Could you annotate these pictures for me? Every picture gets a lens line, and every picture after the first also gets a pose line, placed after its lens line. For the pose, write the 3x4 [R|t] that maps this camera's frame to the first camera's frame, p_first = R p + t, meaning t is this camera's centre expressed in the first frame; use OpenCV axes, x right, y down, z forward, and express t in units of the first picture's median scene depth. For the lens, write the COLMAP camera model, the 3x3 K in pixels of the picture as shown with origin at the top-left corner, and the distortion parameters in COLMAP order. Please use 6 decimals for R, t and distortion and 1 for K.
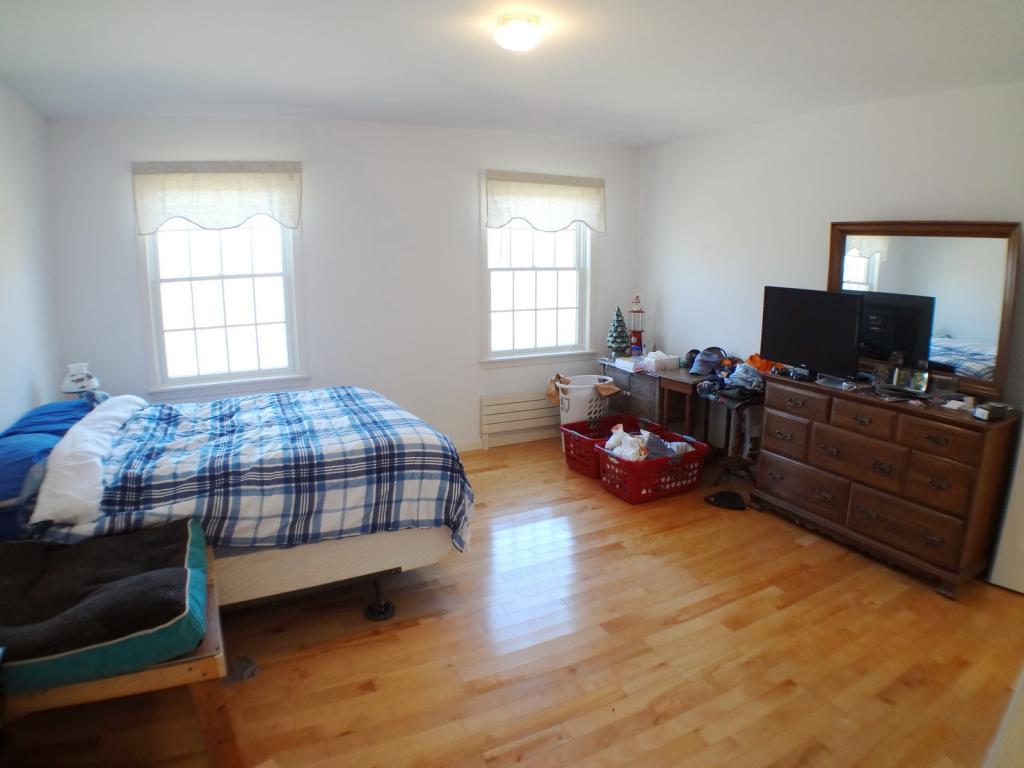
lens RADIAL K [[593.9, 0, 529.1], [0, 593.9, 377.9], [0, 0, 1]] dist [-0.192525, 0.038308]
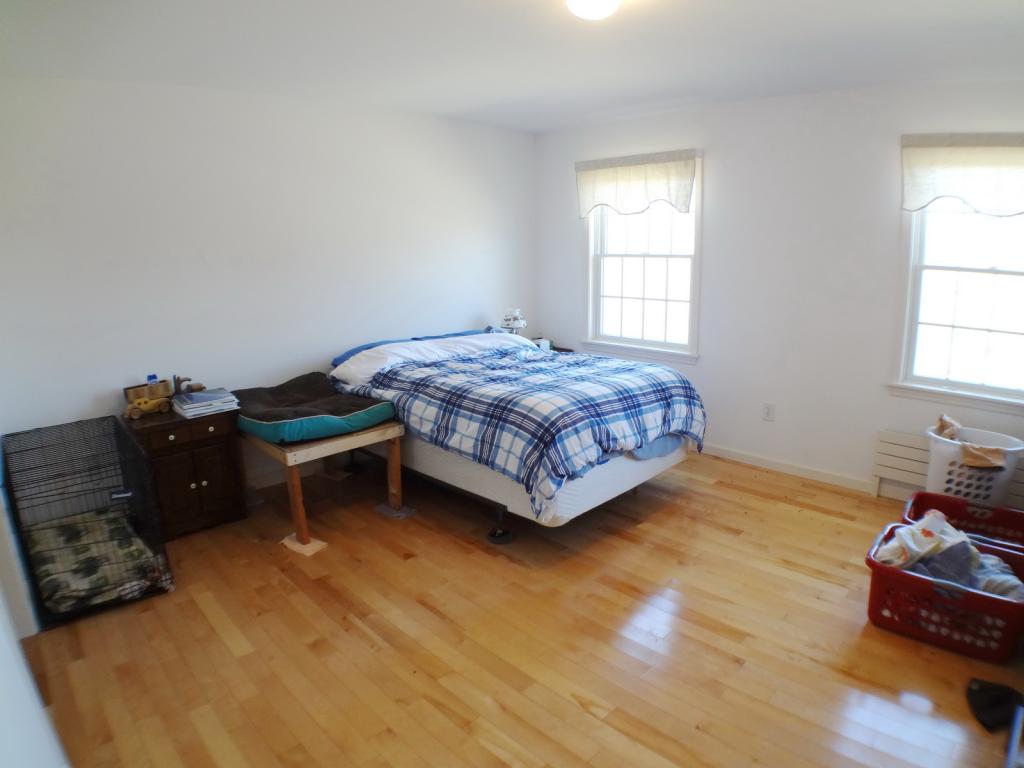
lens RADIAL K [[605.3, 0, 513.1], [0, 605.3, 368.8], [0, 0, 1]] dist [-0.183425, 0.032288]
pose [[0.297943, 0.187084, -0.936071, 0.575260], [-0.179873, 0.974044, 0.137421, -0.074925], [0.937484, 0.127430, 0.323861, 0.385427]]
